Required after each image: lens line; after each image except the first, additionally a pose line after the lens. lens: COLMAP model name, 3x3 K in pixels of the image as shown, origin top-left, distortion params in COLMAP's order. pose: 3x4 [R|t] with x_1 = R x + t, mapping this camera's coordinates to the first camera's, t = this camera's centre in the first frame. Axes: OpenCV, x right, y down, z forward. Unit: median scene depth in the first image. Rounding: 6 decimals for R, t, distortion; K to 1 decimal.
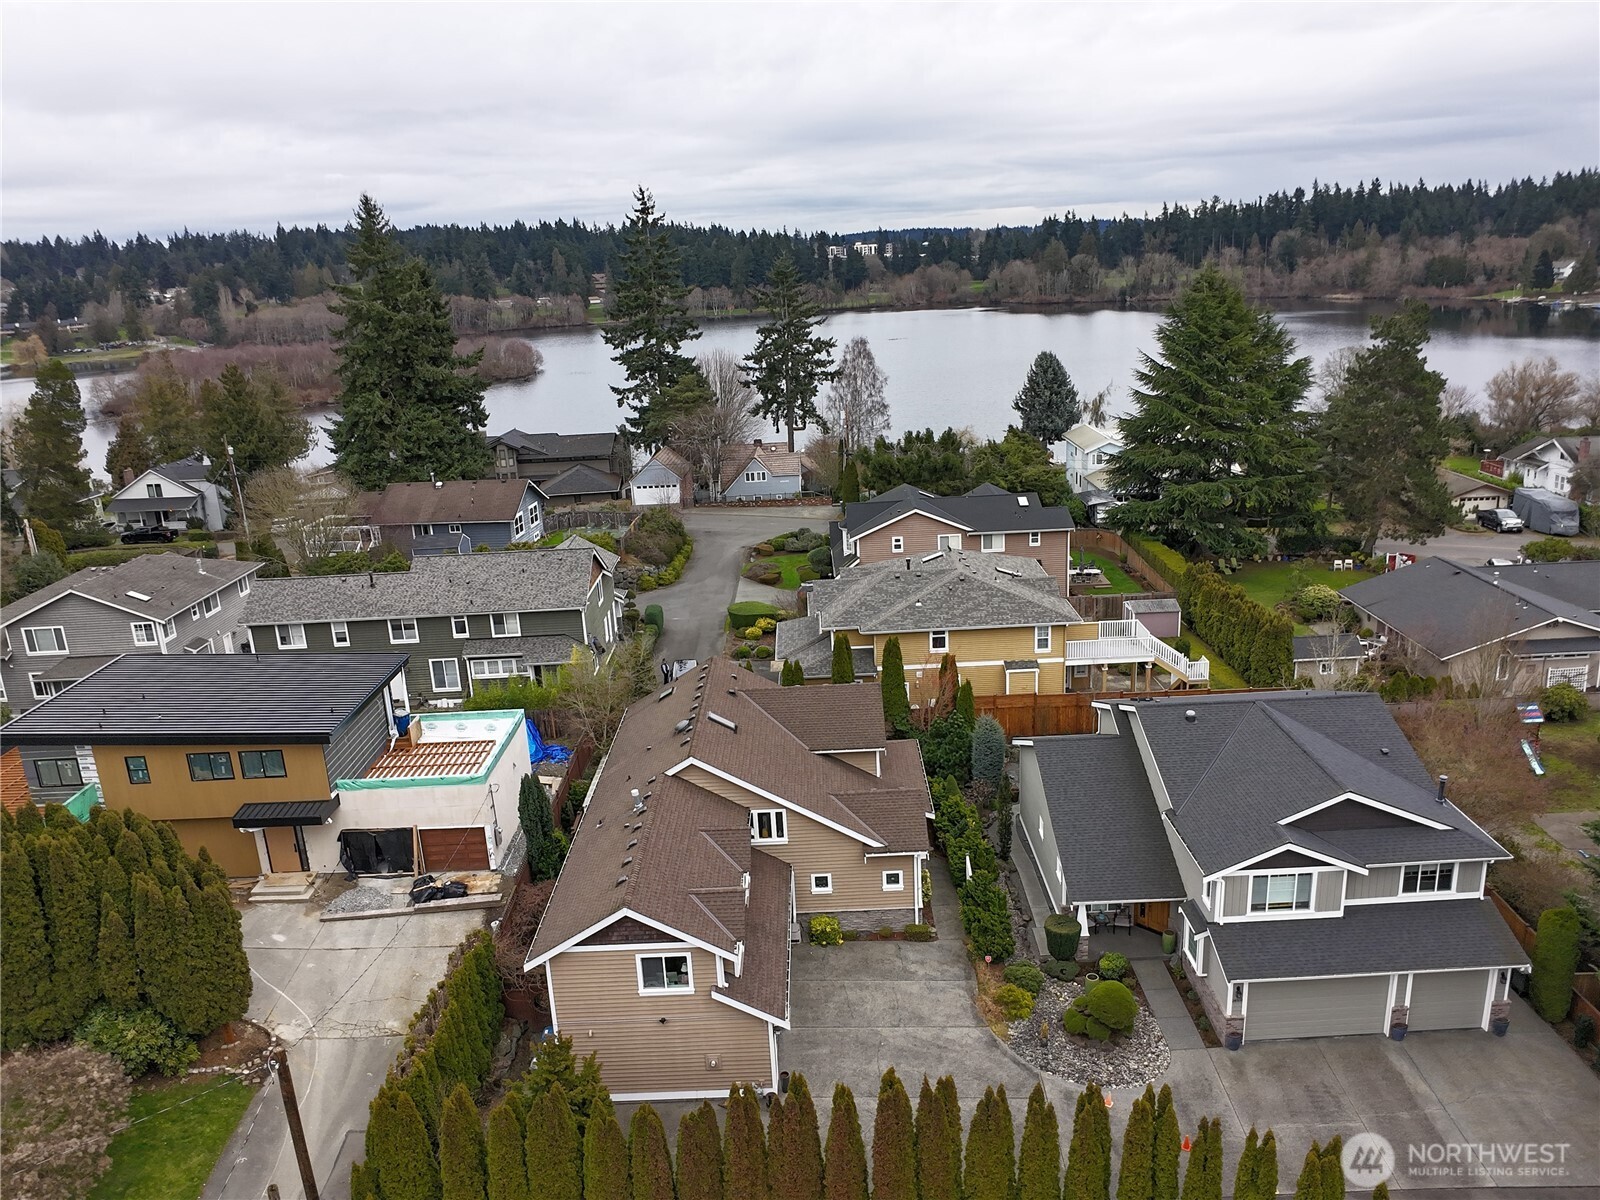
lens RADIAL K [[1177.7, 0, 802.0], [0, 1177.7, 604.8], [0, 0, 1]] dist [-0.023708, -0.017002]
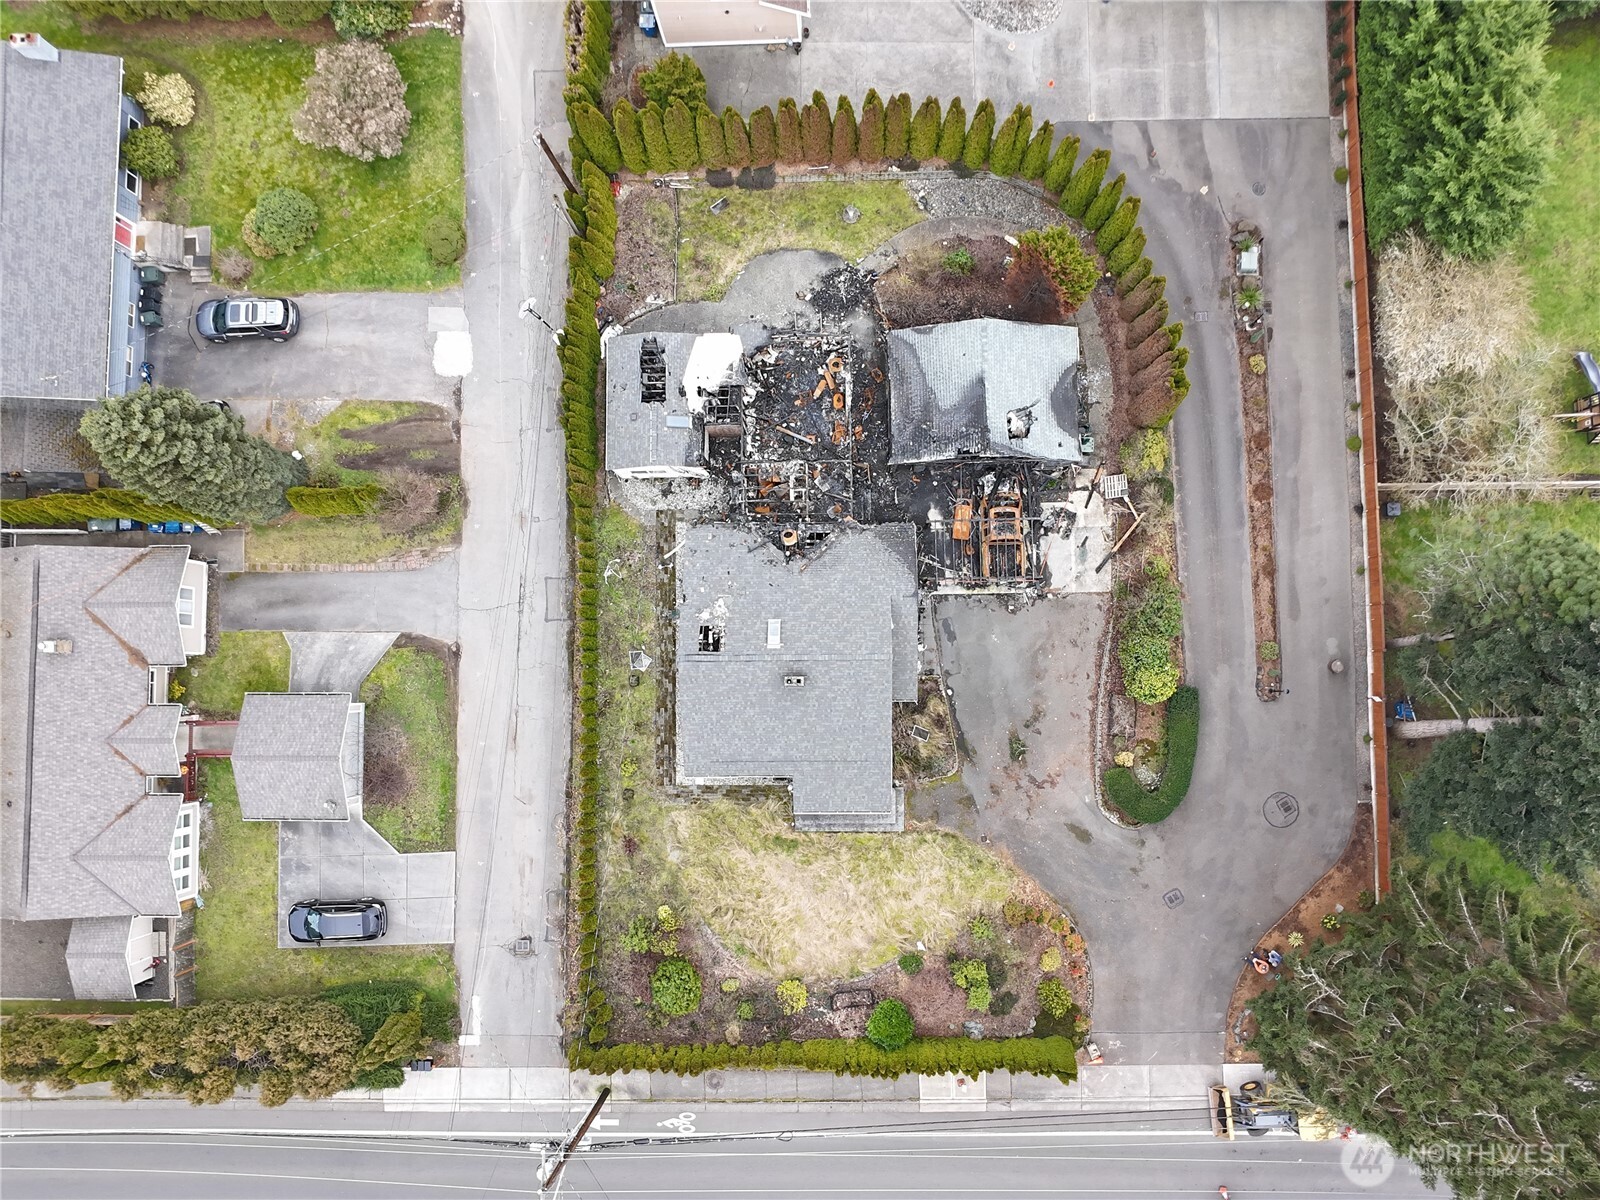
lens RADIAL K [[1177.7, 0, 806.6], [0, 1177.7, 601.3], [0, 0, 1]] dist [-0.023708, -0.017002]
pose [[0.999880, -0.013805, 0.007000, -0.022501], [-0.001743, 0.348907, 0.937156, -0.495421], [-0.015379, -0.937055, 0.348842, -0.153578]]
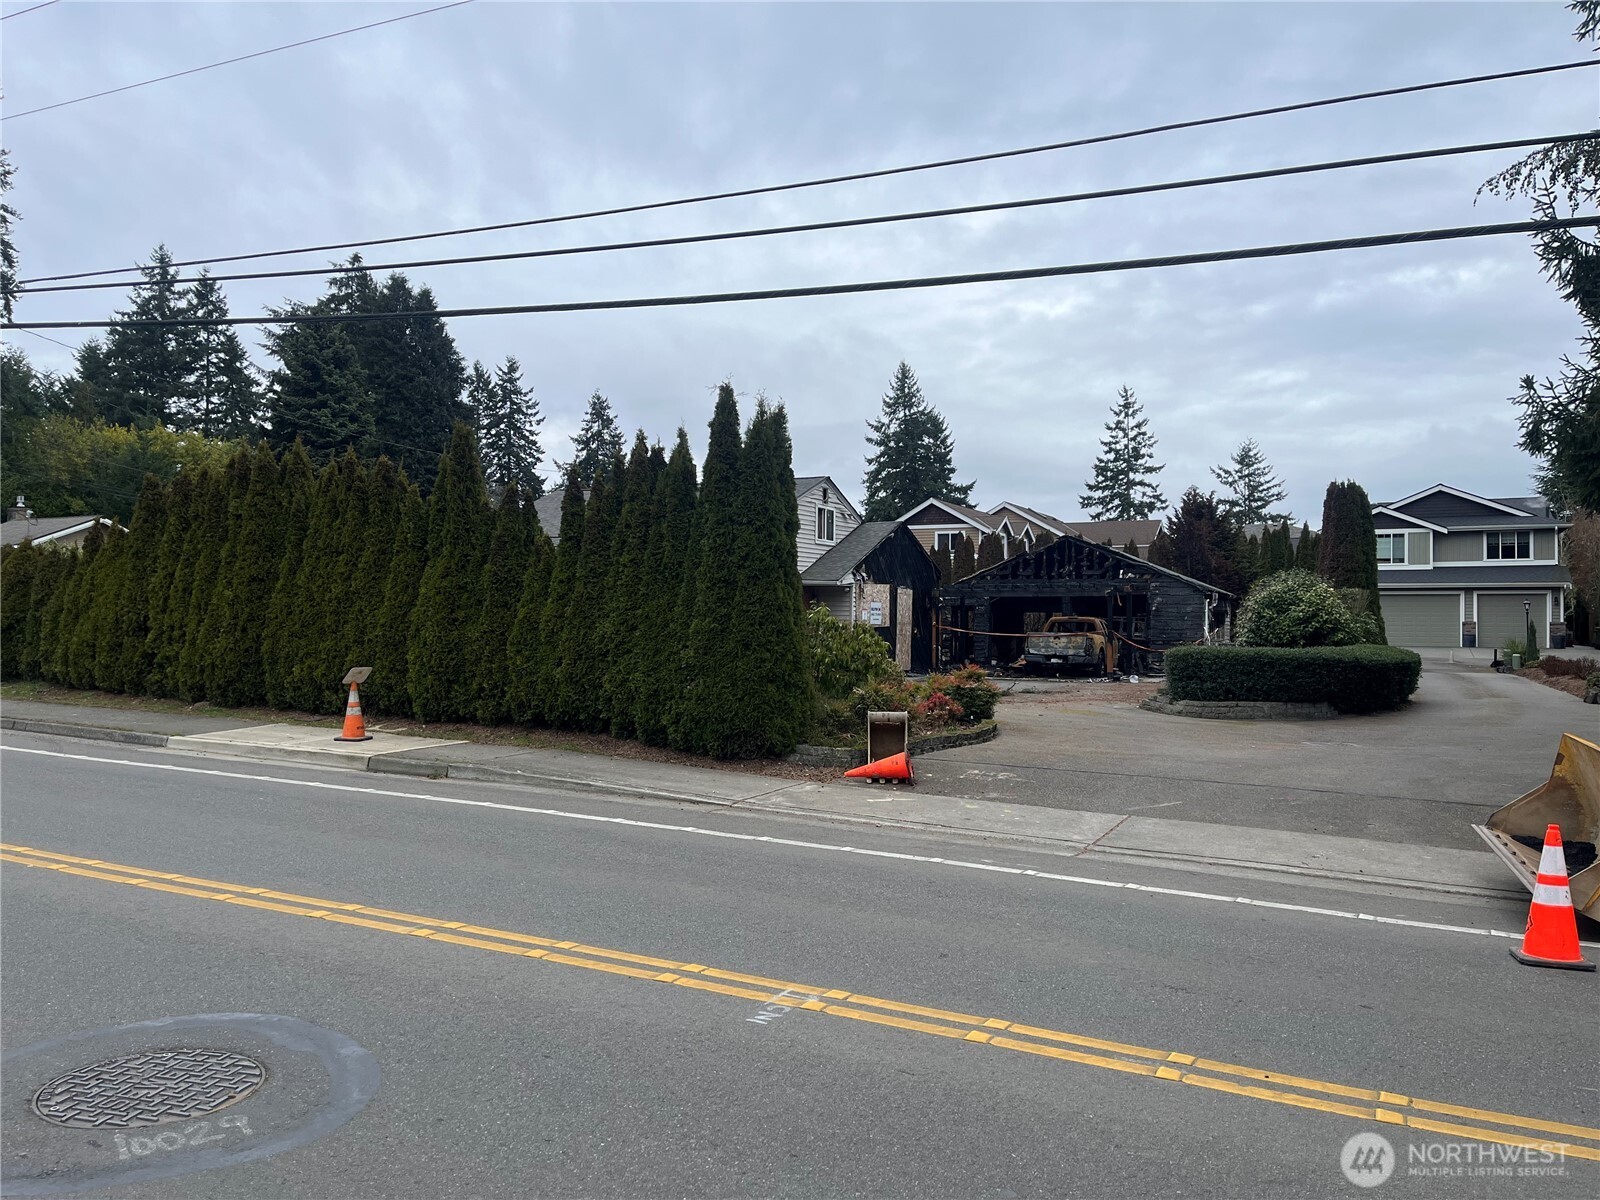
lens RADIAL K [[1206.8, 0, 789.3], [0, 1206.8, 602.7], [0, 0, 1]] dist [0.050484, -0.047249]
pose [[0.893307, 0.051117, -0.446530, 0.290714], [-0.178743, 0.951969, -0.248607, 0.542767], [0.412375, 0.301896, 0.859538, -0.373033]]
